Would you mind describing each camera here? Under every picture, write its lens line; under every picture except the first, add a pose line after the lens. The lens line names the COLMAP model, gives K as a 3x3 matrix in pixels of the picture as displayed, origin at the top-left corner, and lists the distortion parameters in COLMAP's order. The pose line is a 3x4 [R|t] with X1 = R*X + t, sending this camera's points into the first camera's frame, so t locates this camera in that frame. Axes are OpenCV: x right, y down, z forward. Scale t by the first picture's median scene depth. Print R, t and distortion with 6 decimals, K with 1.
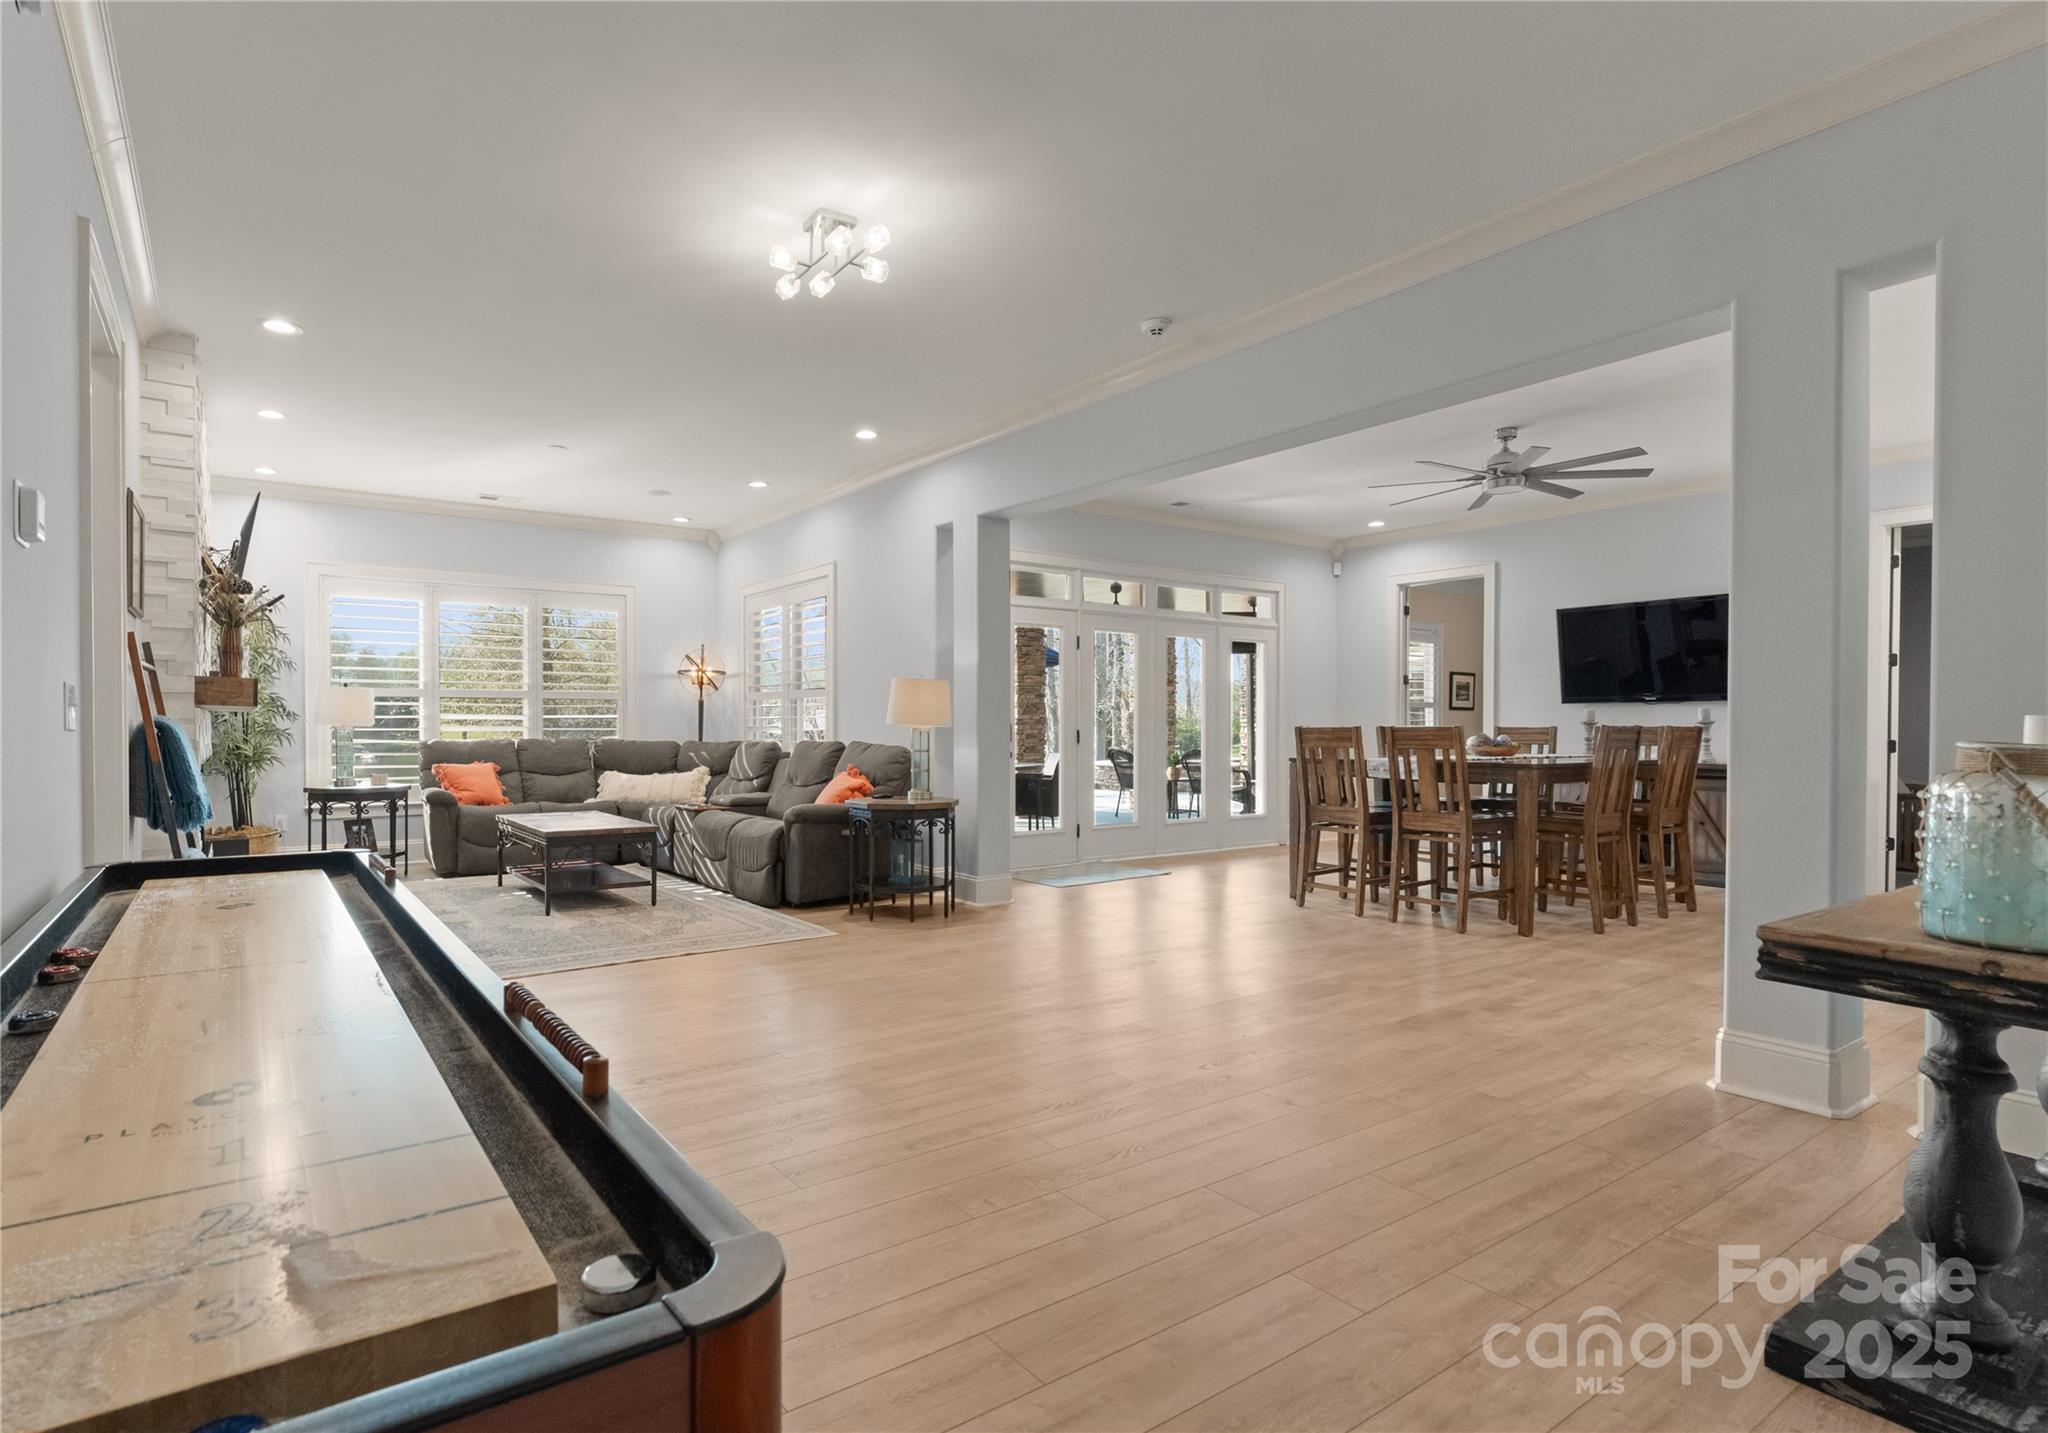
lens RADIAL K [[992.5, 0, 1023.5], [0, 992.5, 742.0], [0, 0, 1]] dist [0.000280, -0.000067]
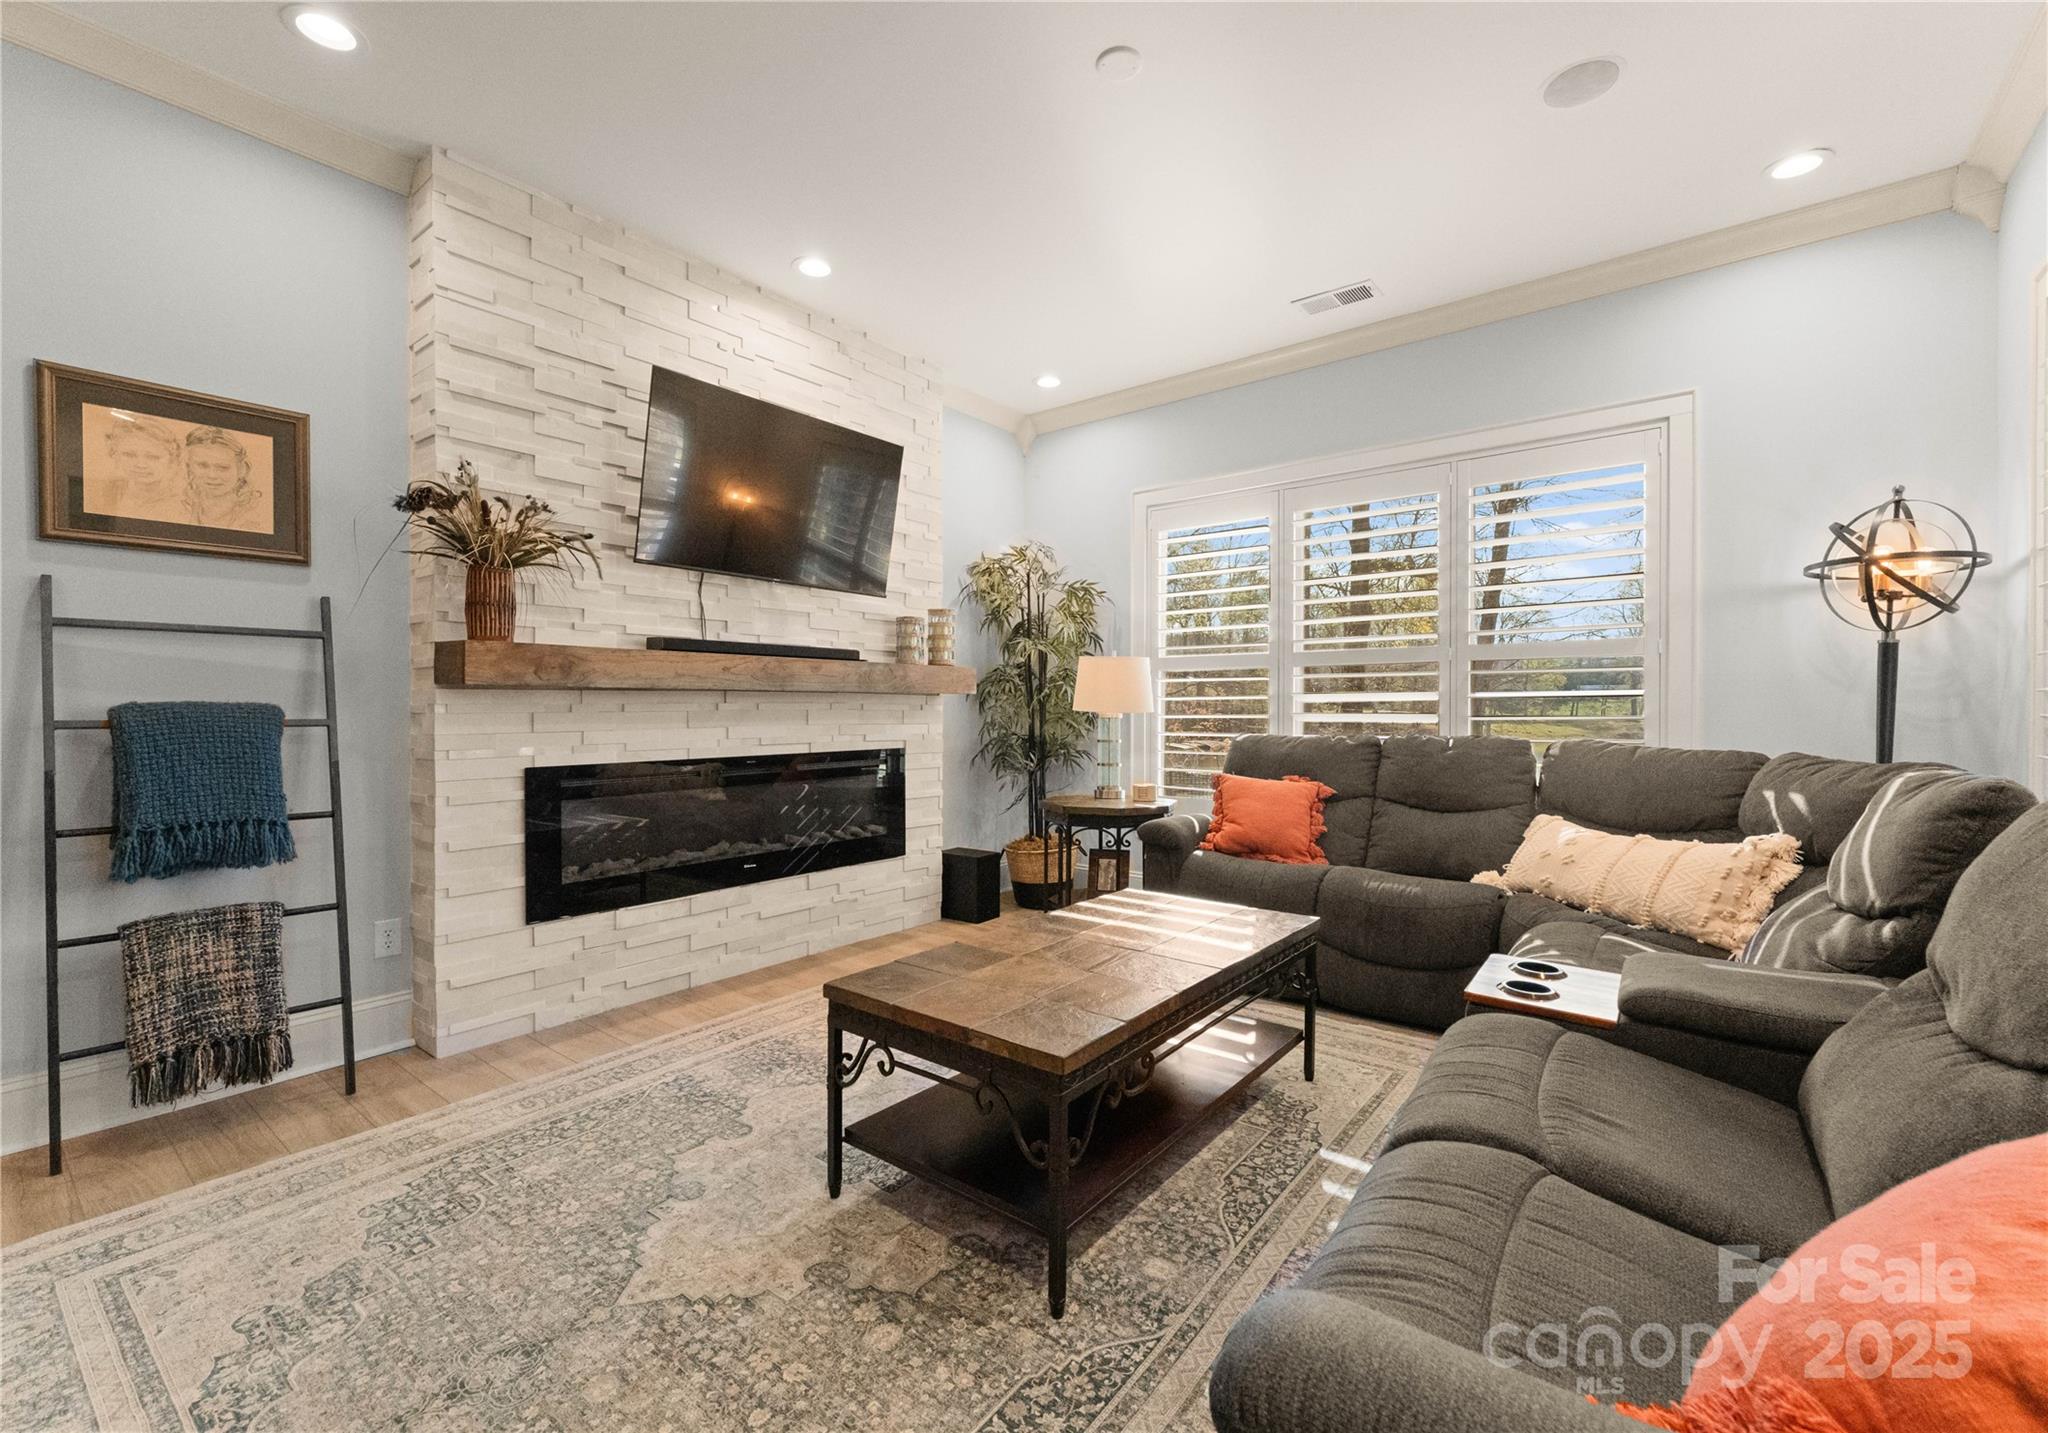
lens RADIAL K [[877.6, 0, 1024.0], [0, 877.6, 716.5], [0, 0, 1]] dist [0.002274, 0.000473]
pose [[0.223103, 0.007703, -0.974764, -0.088470], [-0.012418, 0.999910, 0.005060, -0.013553], [0.974716, 0.010976, 0.223179, 0.678442]]
